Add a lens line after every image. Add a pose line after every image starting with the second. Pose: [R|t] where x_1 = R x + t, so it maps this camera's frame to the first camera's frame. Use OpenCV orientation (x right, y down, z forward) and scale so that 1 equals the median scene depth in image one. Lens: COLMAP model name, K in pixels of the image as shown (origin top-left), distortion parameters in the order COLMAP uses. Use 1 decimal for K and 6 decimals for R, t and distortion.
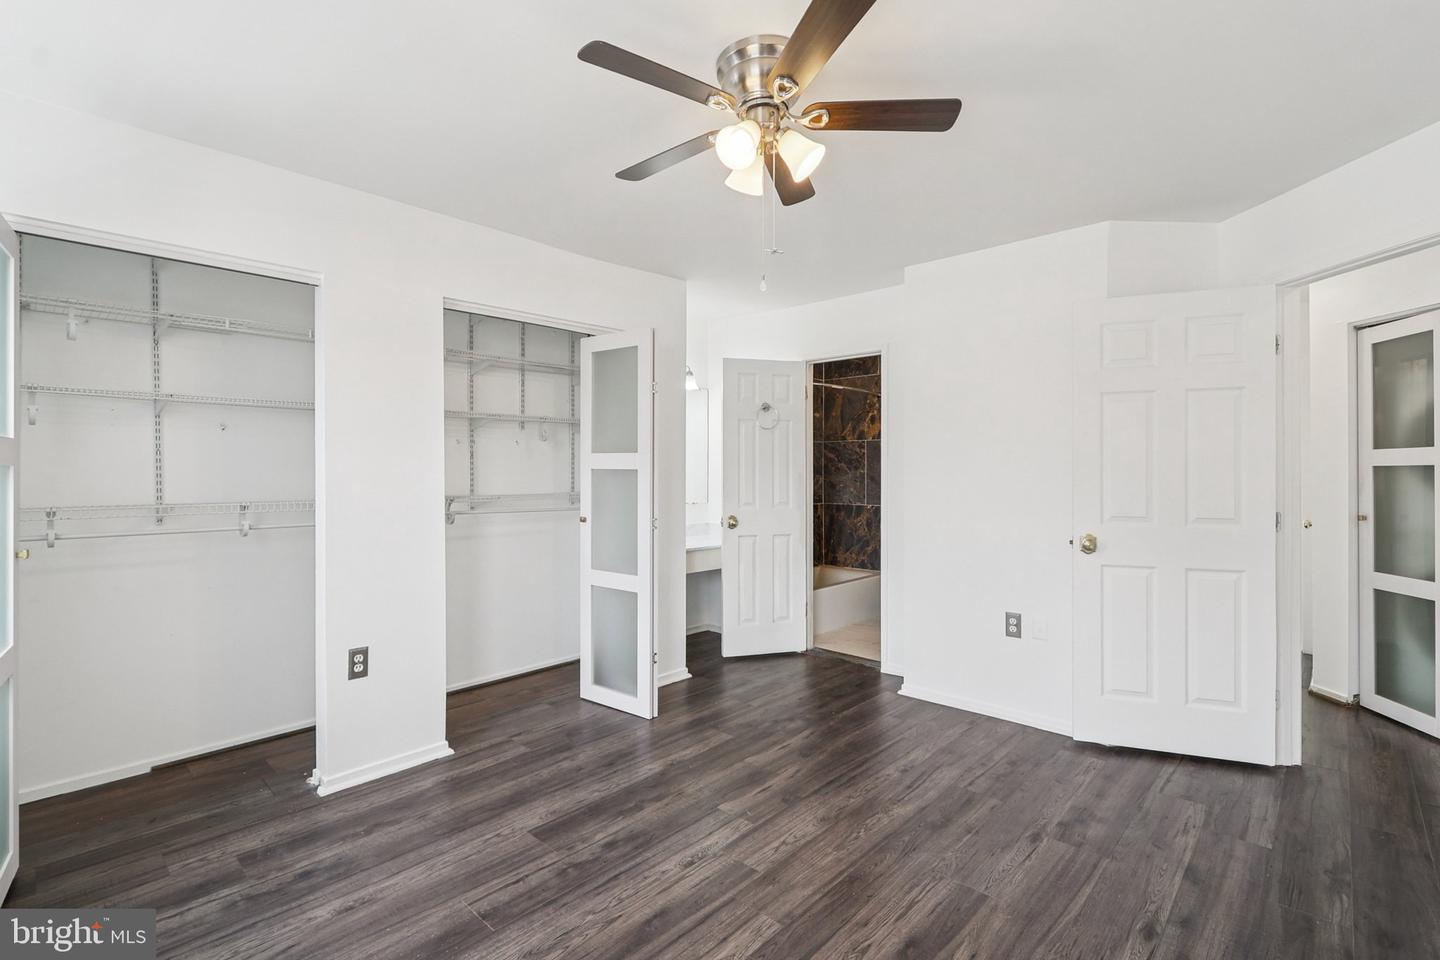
lens RADIAL K [[666.1, 0, 712.3], [0, 666.1, 457.4], [0, 0, 1]] dist [0.001568, -0.000595]
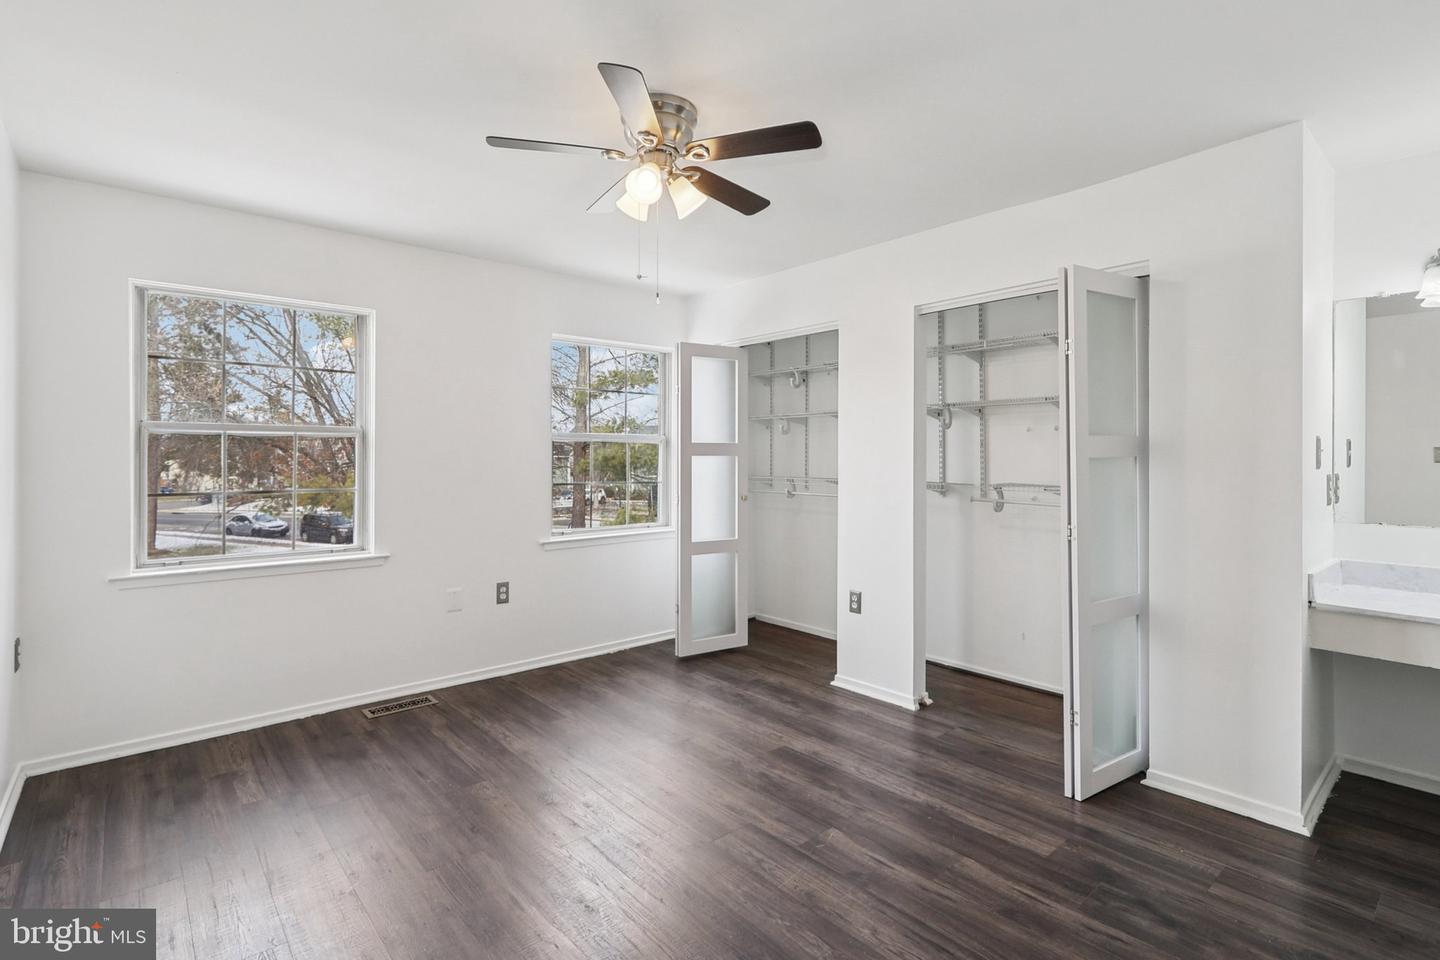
lens RADIAL K [[677.4, 0, 697.8], [0, 677.4, 460.1], [0, 0, 1]] dist [0.002353, -0.007637]
pose [[-0.108950, 0.005152, -0.994034, 0.822645], [0.015875, 0.999868, 0.003442, 0.012829], [0.993920, -0.015405, -0.109017, 0.804510]]
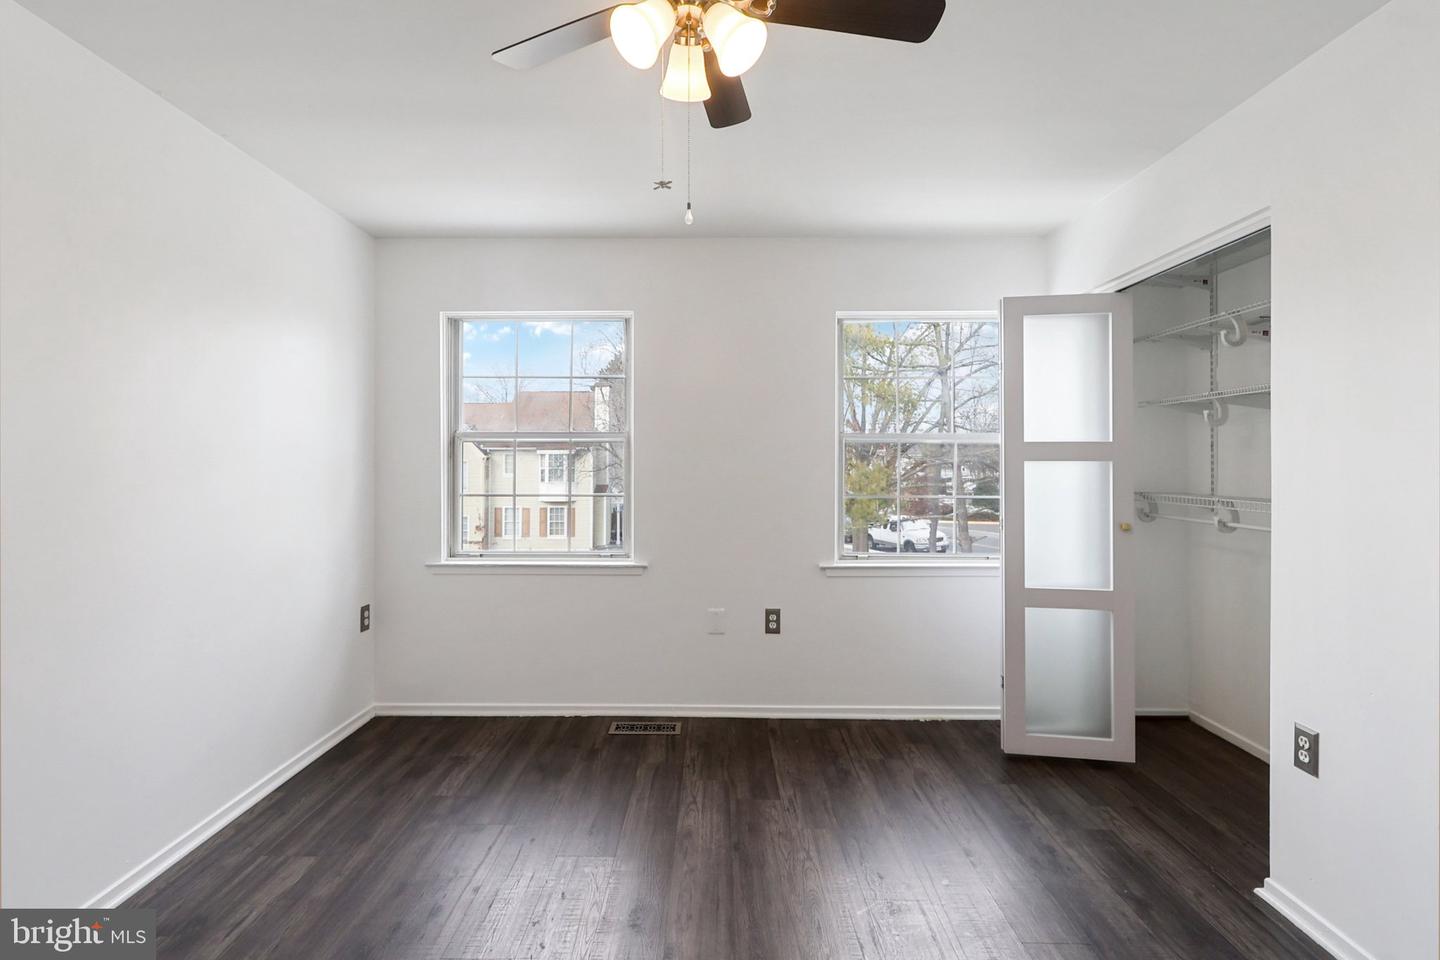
lens RADIAL K [[666.1, 0, 712.3], [0, 666.1, 457.4], [0, 0, 1]] dist [0.001568, -0.000595]
pose [[-0.729438, -0.005857, -0.684022, 0.358919], [0.010705, 0.999743, -0.019976, 0.017652], [0.683963, -0.021893, -0.729188, 1.043927]]
